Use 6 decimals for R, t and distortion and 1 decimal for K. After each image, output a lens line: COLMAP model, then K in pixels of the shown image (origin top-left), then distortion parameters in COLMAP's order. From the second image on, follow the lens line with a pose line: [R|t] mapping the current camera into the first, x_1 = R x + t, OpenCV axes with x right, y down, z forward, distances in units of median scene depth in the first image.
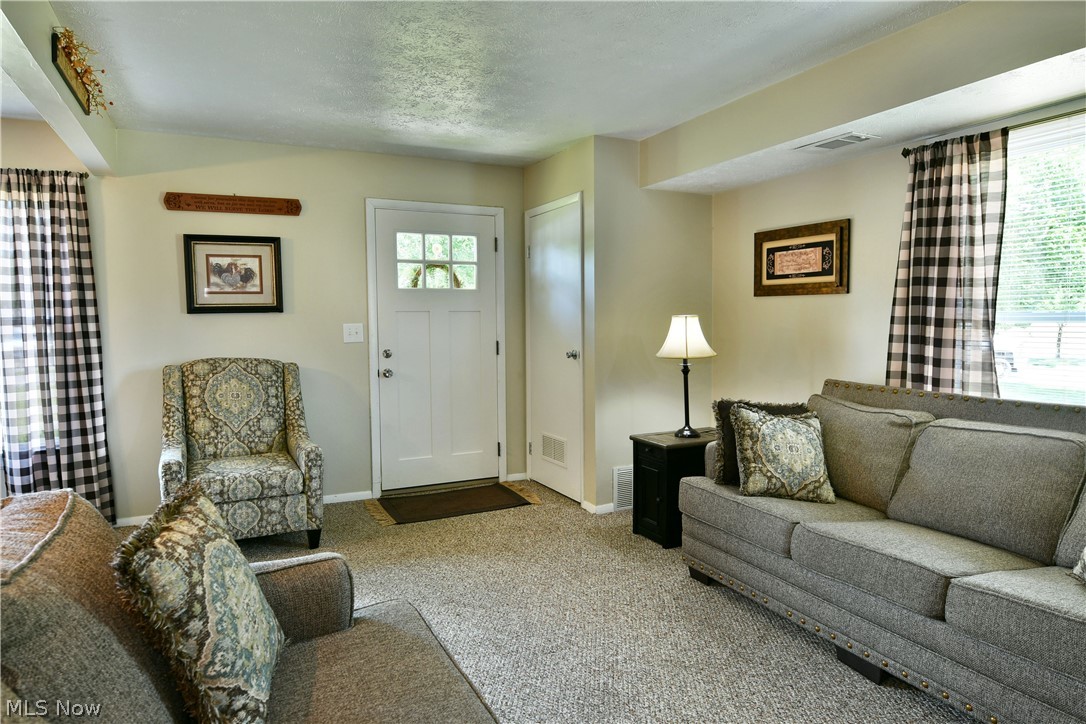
lens RADIAL K [[678.5, 0, 523.3], [0, 678.5, 402.4], [0, 0, 1]] dist [-0.000300, -0.015563]
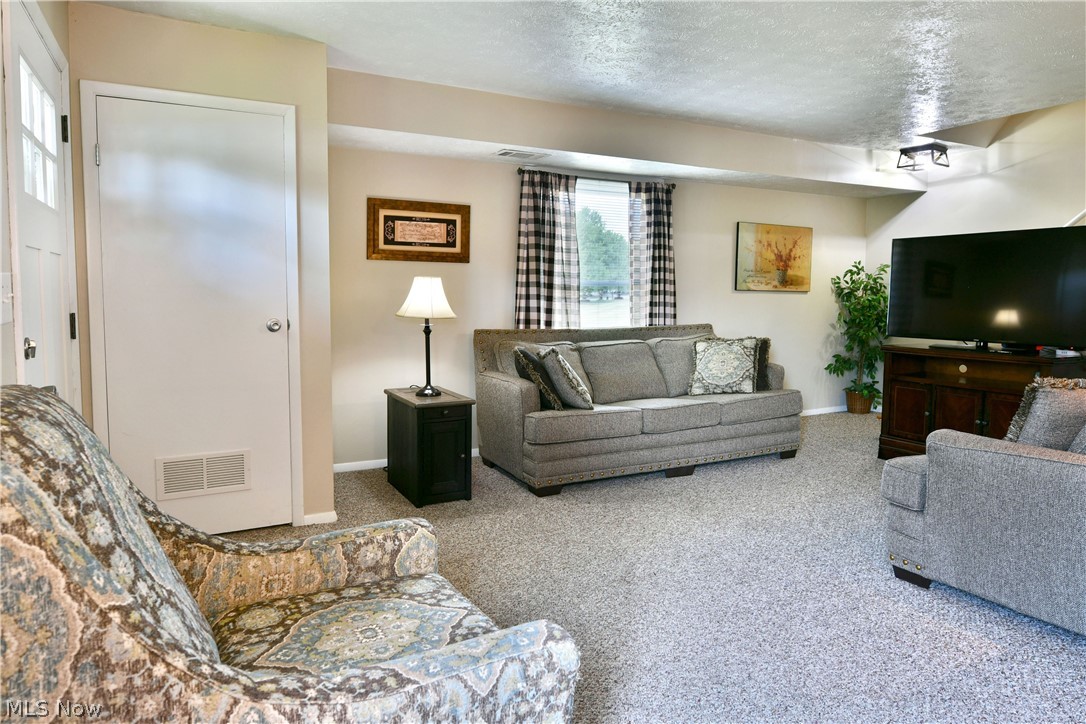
lens RADIAL K [[645.8, 0, 521.1], [0, 645.8, 348.9], [0, 0, 1]] dist [-0.006831, -0.002406]
pose [[-0.030744, -0.083742, 0.996013, -0.738147], [0.111051, 0.990029, 0.086666, -0.090030], [-0.993339, 0.113273, -0.021138, 0.907194]]
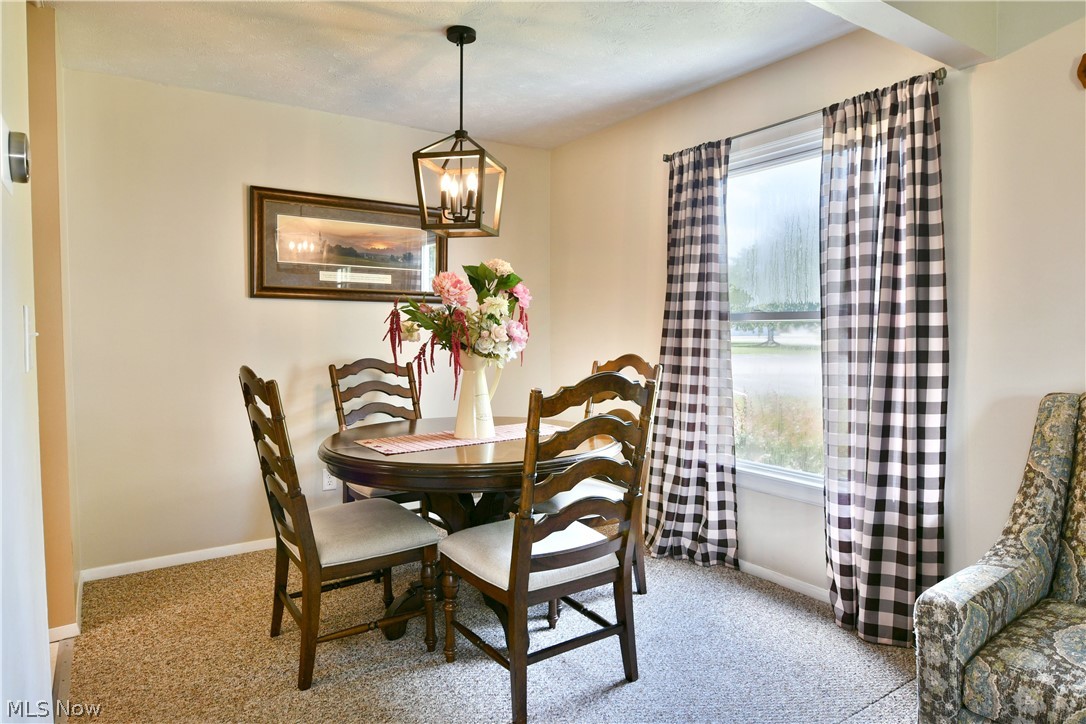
lens RADIAL K [[664.9, 0, 574.5], [0, 664.9, 342.9], [0, 0, 1]] dist [-0.001322, -0.000591]
pose [[0.209169, 0.028067, -0.977477, -0.116577], [-0.106866, 0.994257, 0.005681, -0.058786], [0.972023, 0.103271, 0.210967, 0.567929]]
